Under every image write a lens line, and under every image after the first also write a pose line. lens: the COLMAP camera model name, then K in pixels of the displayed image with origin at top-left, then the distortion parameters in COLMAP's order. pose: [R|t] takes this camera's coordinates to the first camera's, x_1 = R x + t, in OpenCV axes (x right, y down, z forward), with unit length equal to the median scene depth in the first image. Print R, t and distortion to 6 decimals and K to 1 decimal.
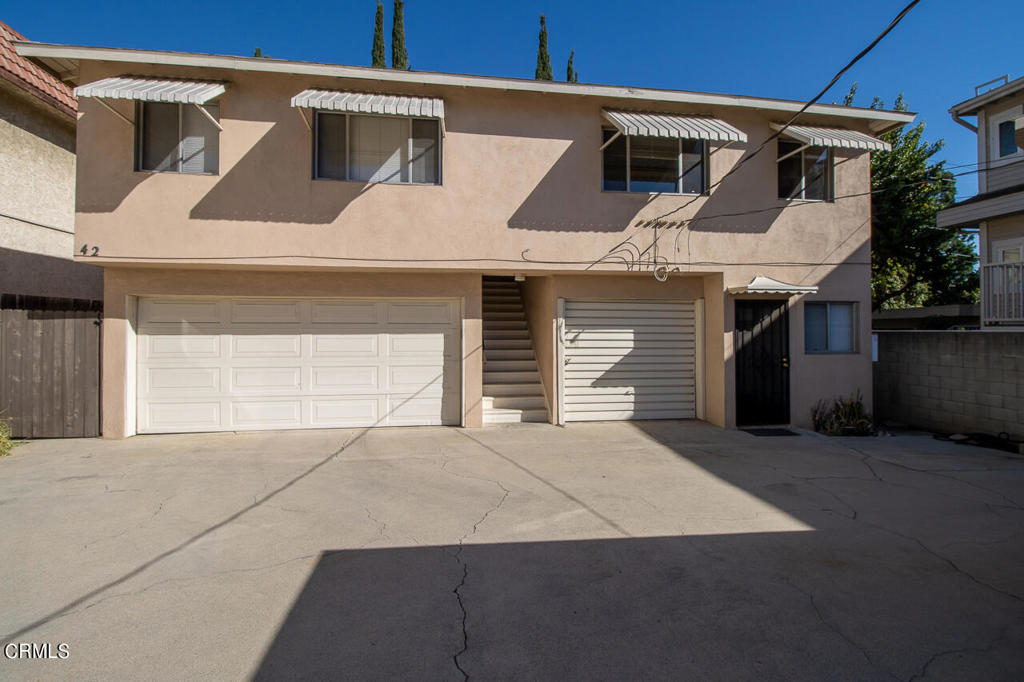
lens RADIAL K [[490.2, 0, 510.1], [0, 490.2, 324.4], [0, 0, 1]] dist [0.000112, -0.014727]
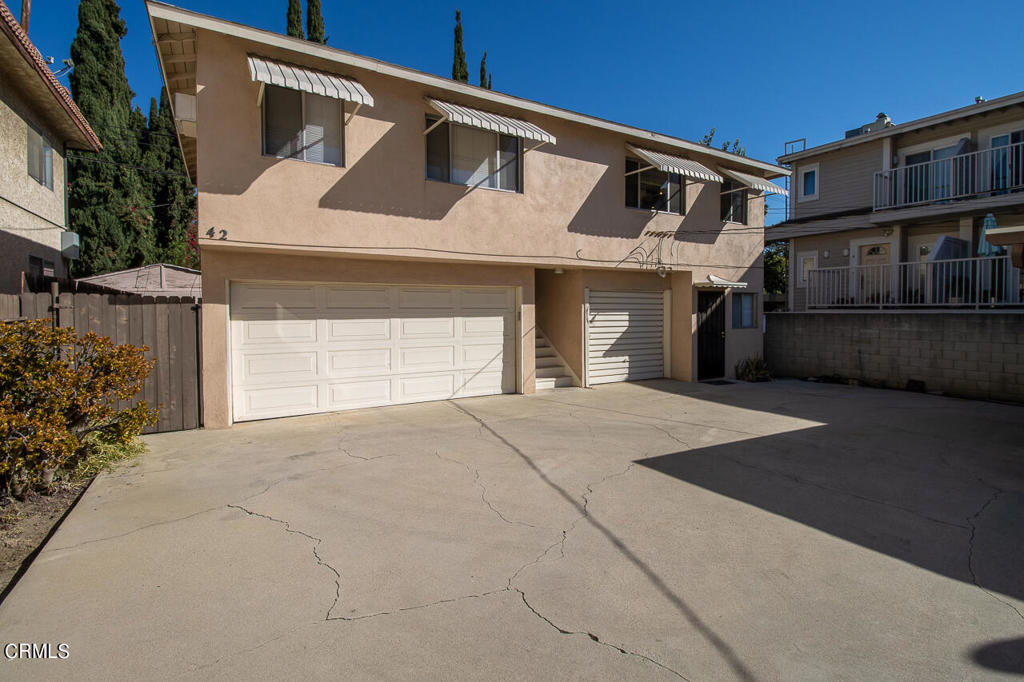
lens RADIAL K [[490.2, 0, 510.1], [0, 490.2, 324.4], [0, 0, 1]] dist [0.000112, -0.014727]
pose [[0.925234, -0.014633, 0.379115, -0.579903], [0.001889, 0.999421, 0.033967, -0.003015], [-0.379393, -0.030711, 0.924726, -0.102216]]
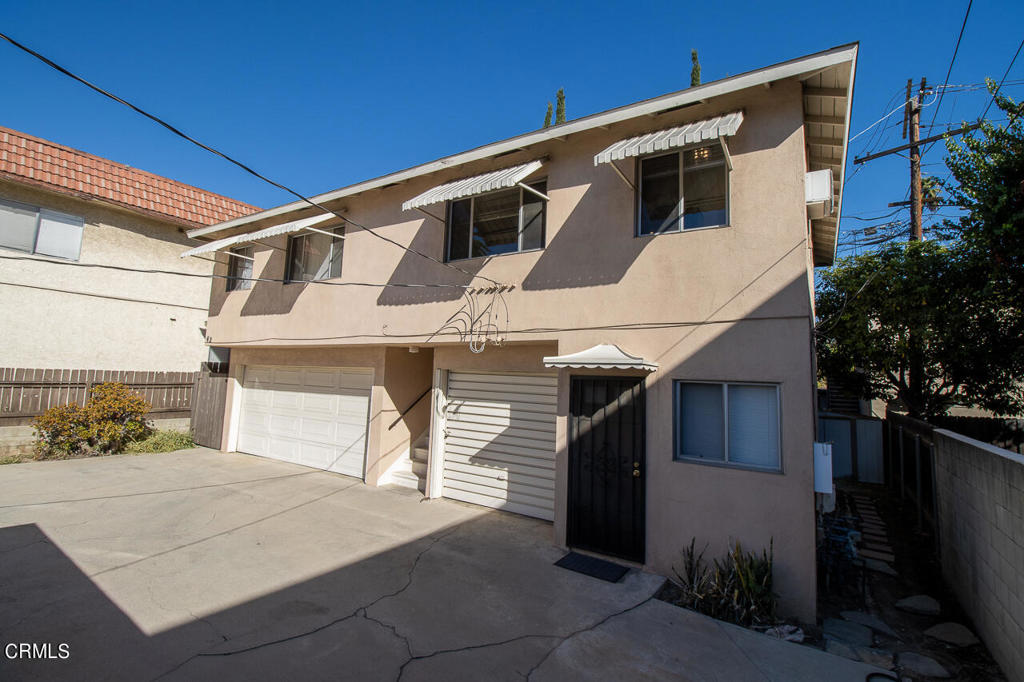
lens RADIAL K [[471.6, 0, 515.2], [0, 471.6, 326.0], [0, 0, 1]] dist [-0.000096, -0.011767]
pose [[0.752174, -0.045219, -0.657411, 0.889160], [-0.030580, 0.994173, -0.103371, -0.047977], [0.658254, 0.097857, 0.746409, 0.381978]]
